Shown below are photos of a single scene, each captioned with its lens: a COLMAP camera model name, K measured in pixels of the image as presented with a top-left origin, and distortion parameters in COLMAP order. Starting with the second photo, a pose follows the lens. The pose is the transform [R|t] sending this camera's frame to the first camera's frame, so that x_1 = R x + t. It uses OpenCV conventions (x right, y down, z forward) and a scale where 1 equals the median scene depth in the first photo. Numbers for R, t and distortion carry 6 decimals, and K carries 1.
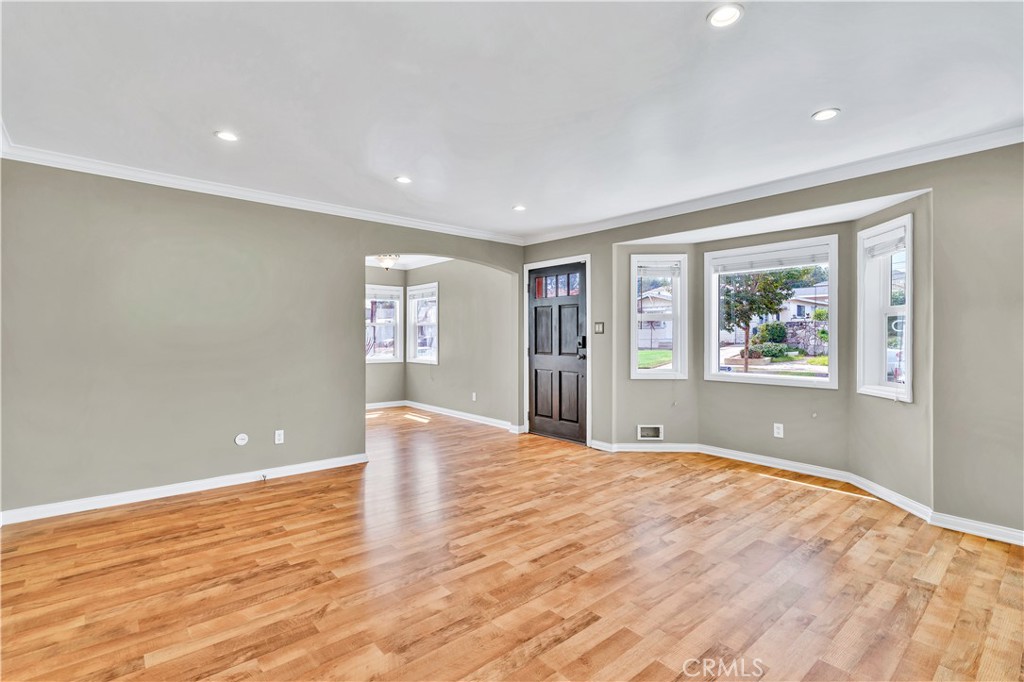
lens RADIAL K [[487.7, 0, 513.6], [0, 487.7, 339.3], [0, 0, 1]] dist [-0.001451, 0.005461]
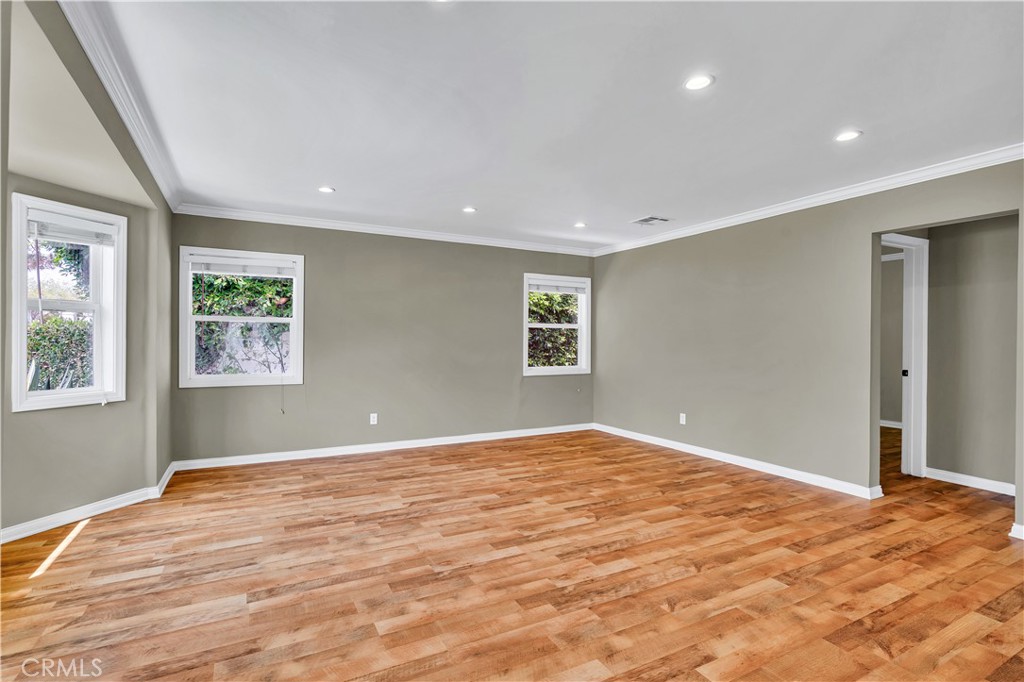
lens RADIAL K [[473.8, 0, 501.5], [0, 473.8, 340.7], [0, 0, 1]] dist [-0.003465, 0.003362]
pose [[-0.969455, -0.008673, 0.245117, -0.135529], [-0.008280, 0.999962, 0.002633, 0.010453], [-0.245130, 0.000523, -0.969490, 1.541573]]
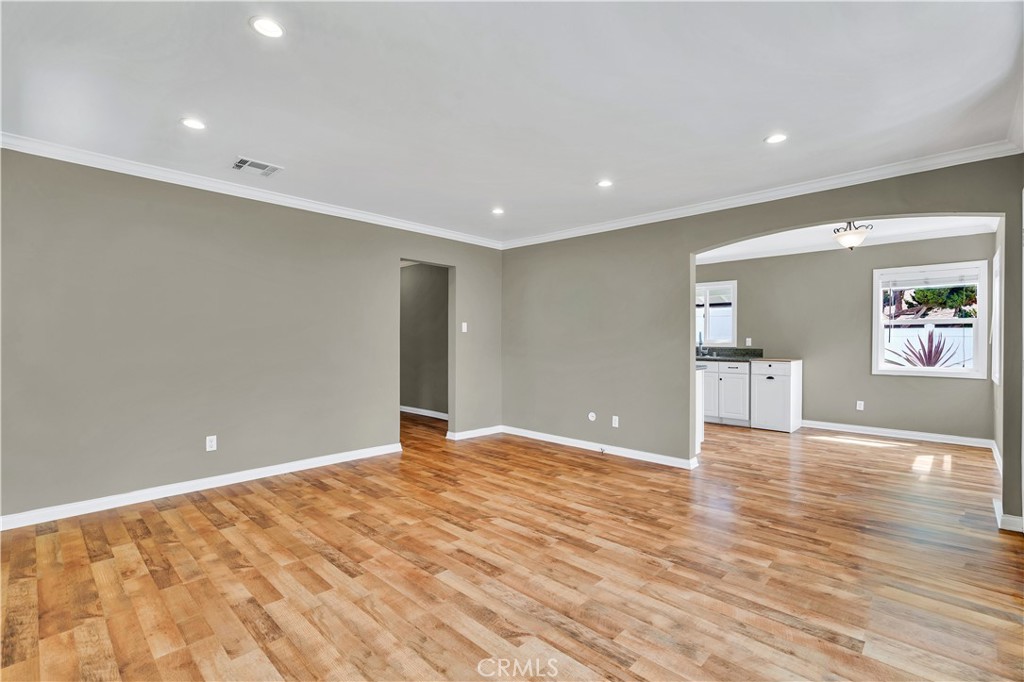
lens RADIAL K [[473.8, 0, 503.2], [0, 473.8, 342.4], [0, 0, 1]] dist [-0.003465, 0.003362]
pose [[0.062504, 0.003709, -0.998038, 0.722235], [-0.006250, 0.999975, 0.003325, 0.003191], [0.998025, 0.006030, 0.062526, 0.701714]]
